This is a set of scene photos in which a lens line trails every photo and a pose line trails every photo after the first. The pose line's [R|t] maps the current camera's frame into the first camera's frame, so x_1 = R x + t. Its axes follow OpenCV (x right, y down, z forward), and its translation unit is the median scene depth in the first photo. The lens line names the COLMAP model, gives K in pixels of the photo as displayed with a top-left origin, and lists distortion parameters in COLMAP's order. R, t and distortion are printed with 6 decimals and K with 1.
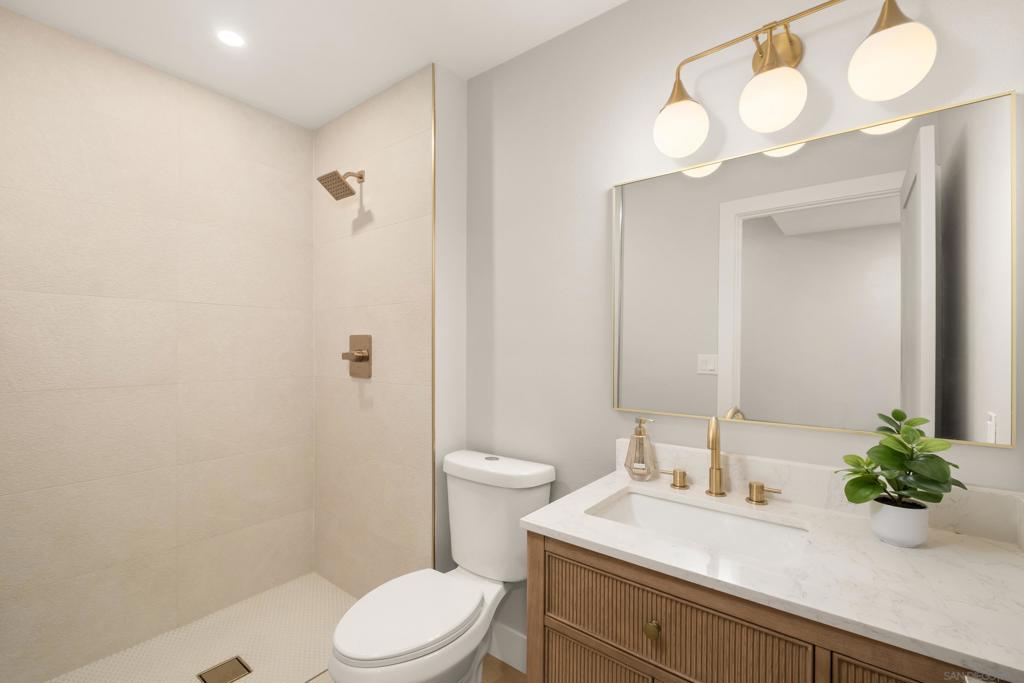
lens RADIAL K [[440.7, 0, 509.1], [0, 440.7, 331.1], [0, 0, 1]] dist [-0.001781, -0.000364]
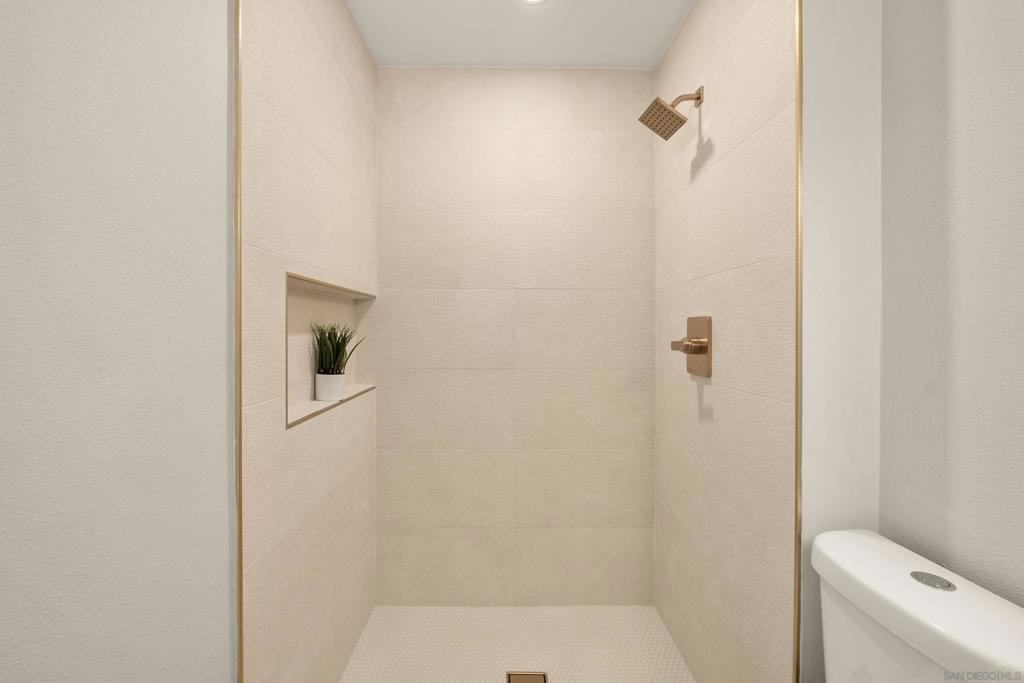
lens RADIAL K [[440.7, 0, 509.1], [0, 440.7, 331.1], [0, 0, 1]] dist [-0.001781, -0.000364]
pose [[0.624246, -0.000577, -0.781228, 0.033637], [0.028703, 0.999341, 0.022198, 0.007503], [0.780700, -0.036281, 0.623852, 0.312320]]
